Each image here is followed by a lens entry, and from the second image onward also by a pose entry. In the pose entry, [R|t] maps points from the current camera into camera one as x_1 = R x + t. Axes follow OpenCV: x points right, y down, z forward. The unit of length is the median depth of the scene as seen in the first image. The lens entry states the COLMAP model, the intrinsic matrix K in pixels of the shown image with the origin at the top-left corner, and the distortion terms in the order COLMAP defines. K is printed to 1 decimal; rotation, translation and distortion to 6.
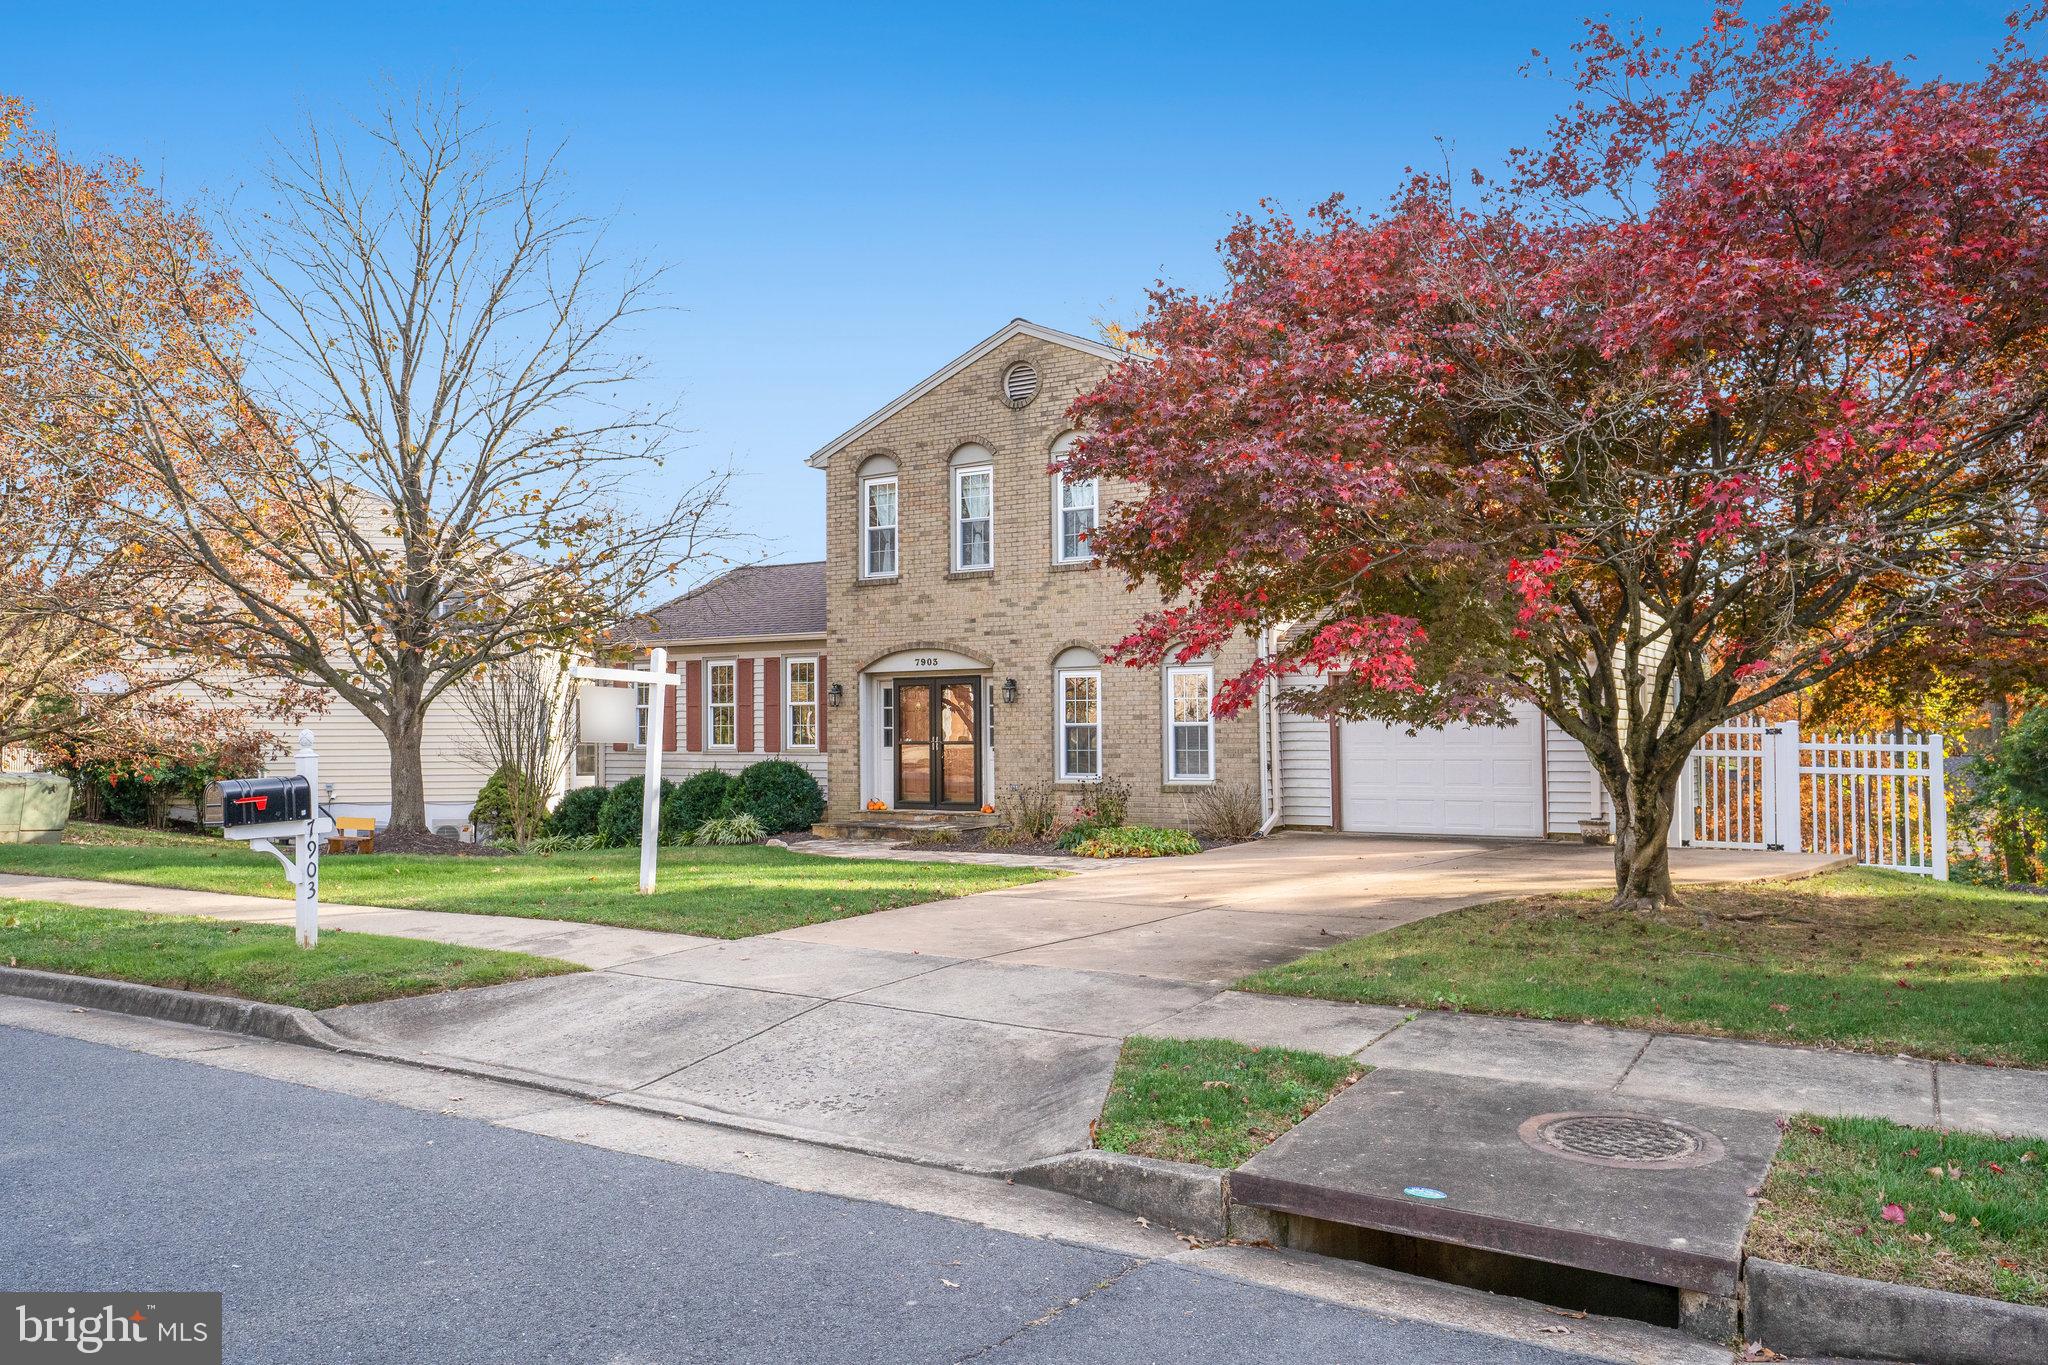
lens RADIAL K [[1450.0, 0, 1038.8], [0, 1450.0, 678.9], [0, 0, 1]] dist [0.046640, -0.001762]
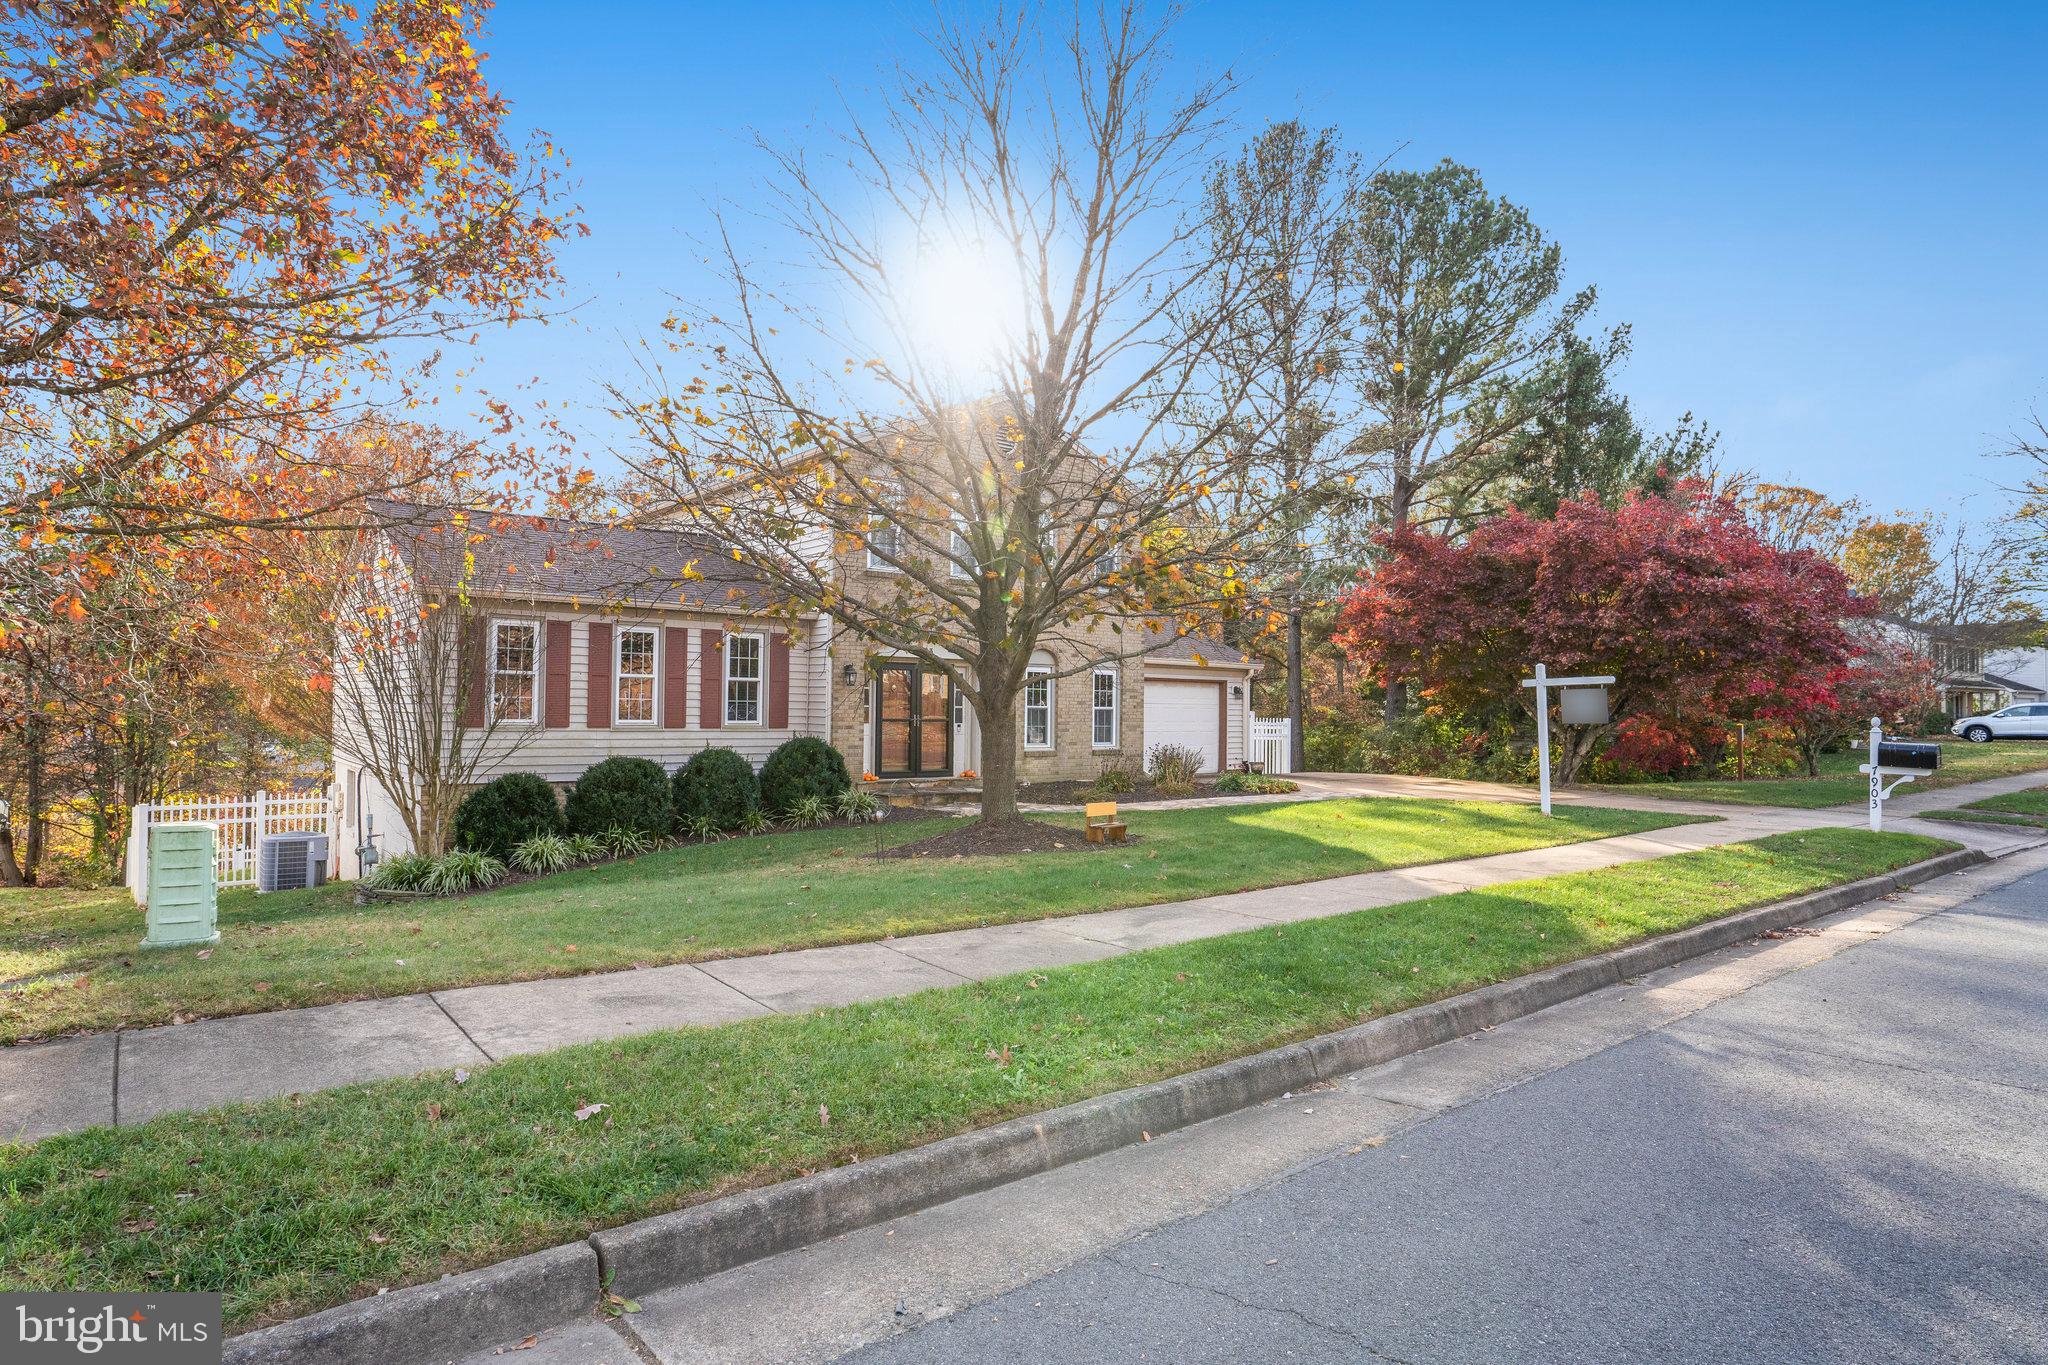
lens RADIAL K [[1146.3, 0, 1031.2], [0, 1146.3, 682.8], [0, 0, 1]] dist [0.003970, 0.000057]
pose [[0.335376, 0.030334, 0.941596, -0.938511], [-0.050939, 0.998603, -0.014027, 0.023033], [-0.940706, -0.043260, 0.336453, 0.626039]]
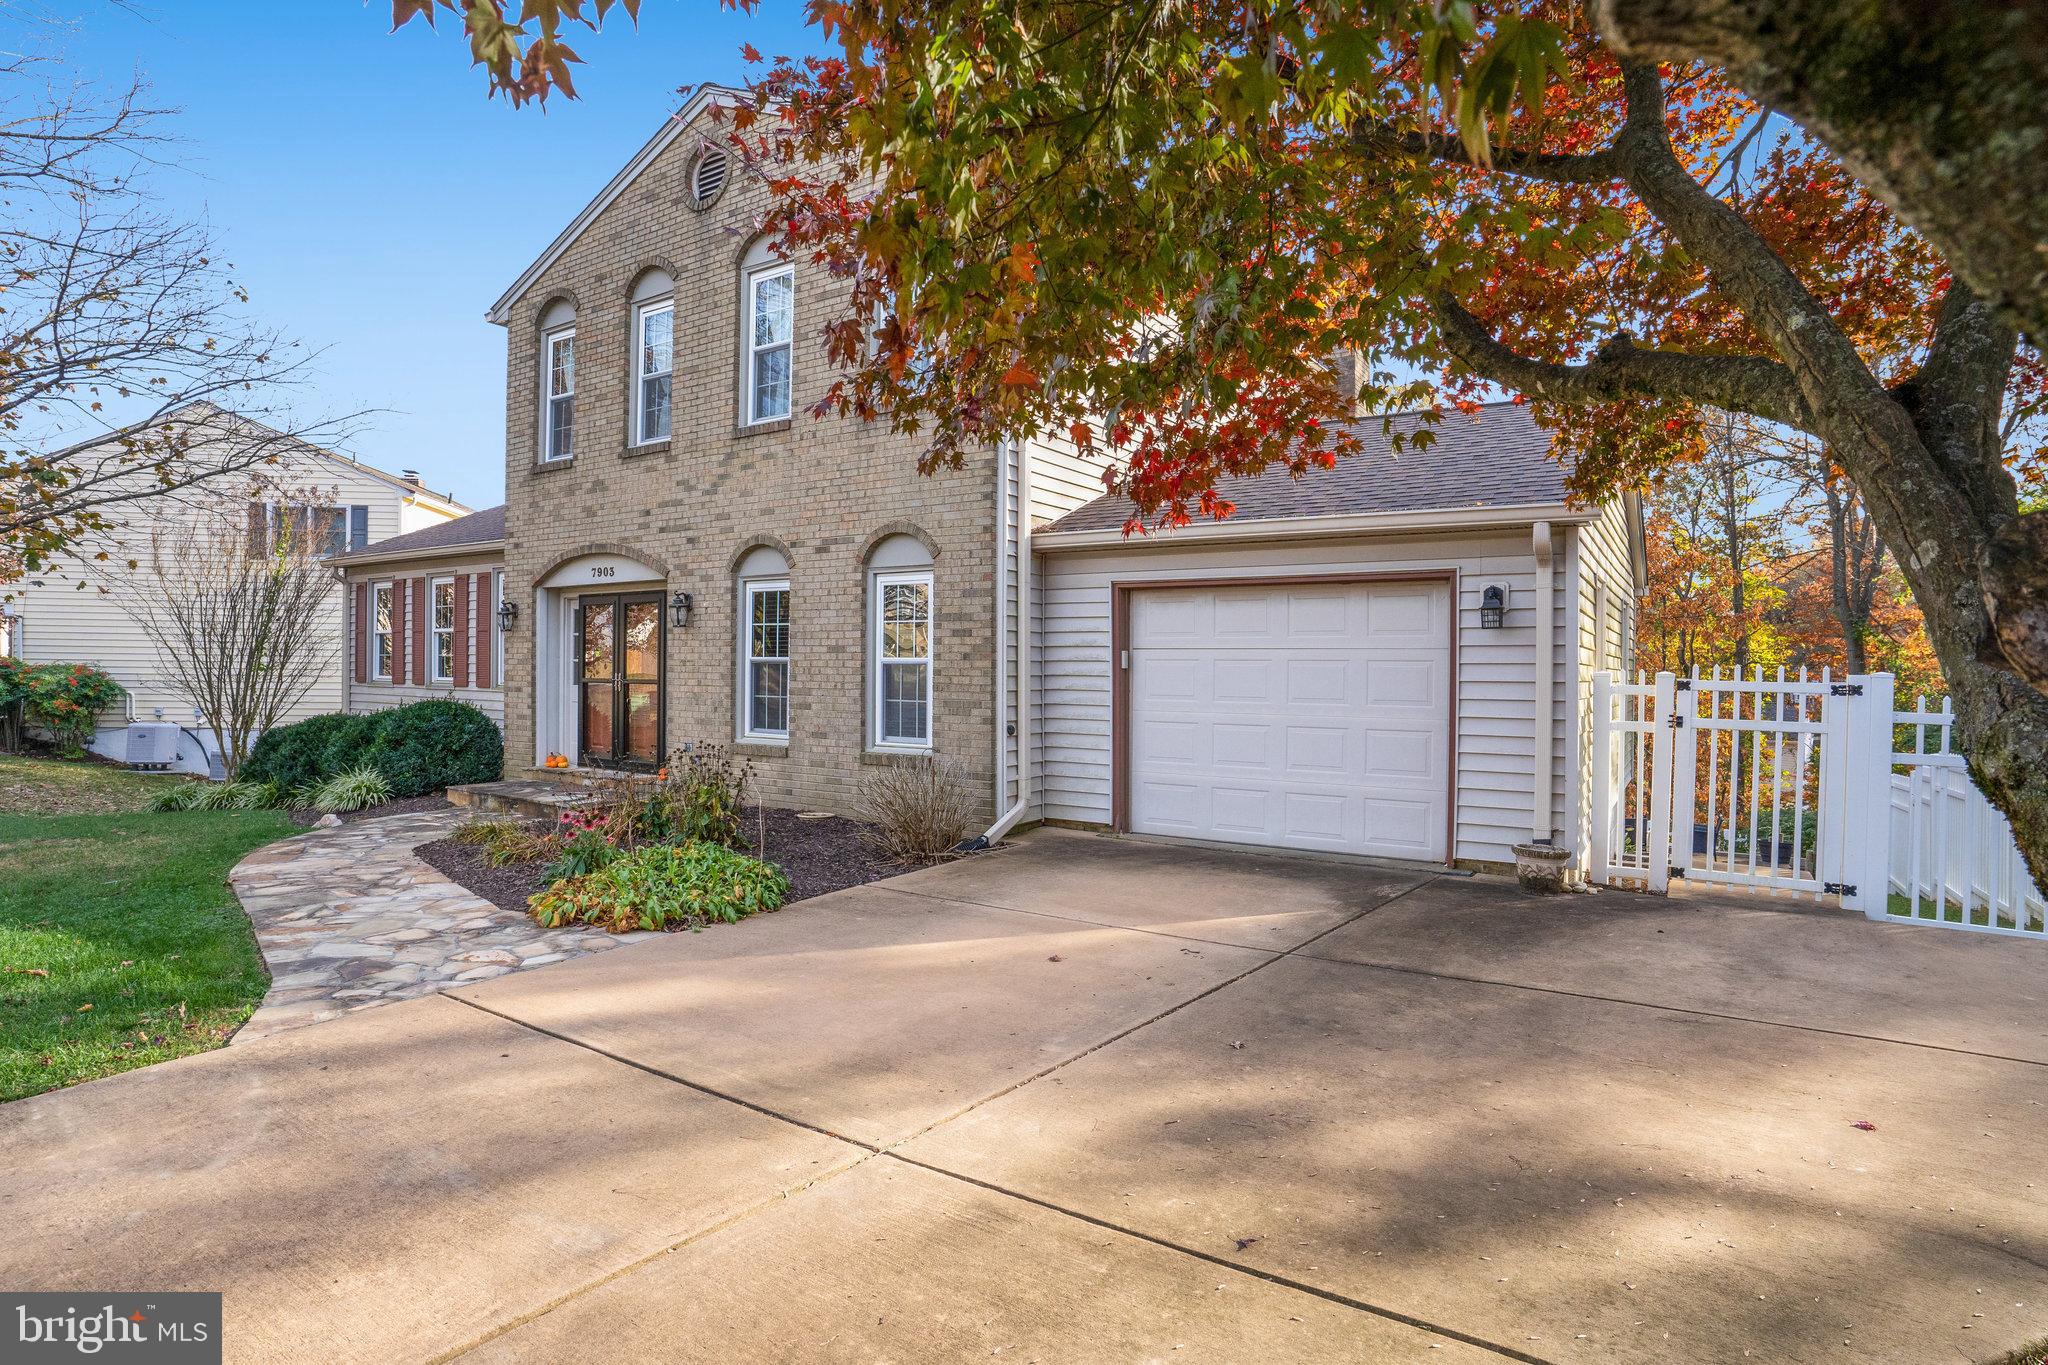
lens RADIAL K [[1042.9, 0, 1010.6], [0, 1042.9, 671.4], [0, 0, 1]] dist [-0.037821, 0.000761]
pose [[0.998704, 0.018631, -0.047353, 0.161110], [-0.016833, 0.999132, 0.038093, 0.015886], [0.048022, -0.037246, 0.998152, 0.493184]]
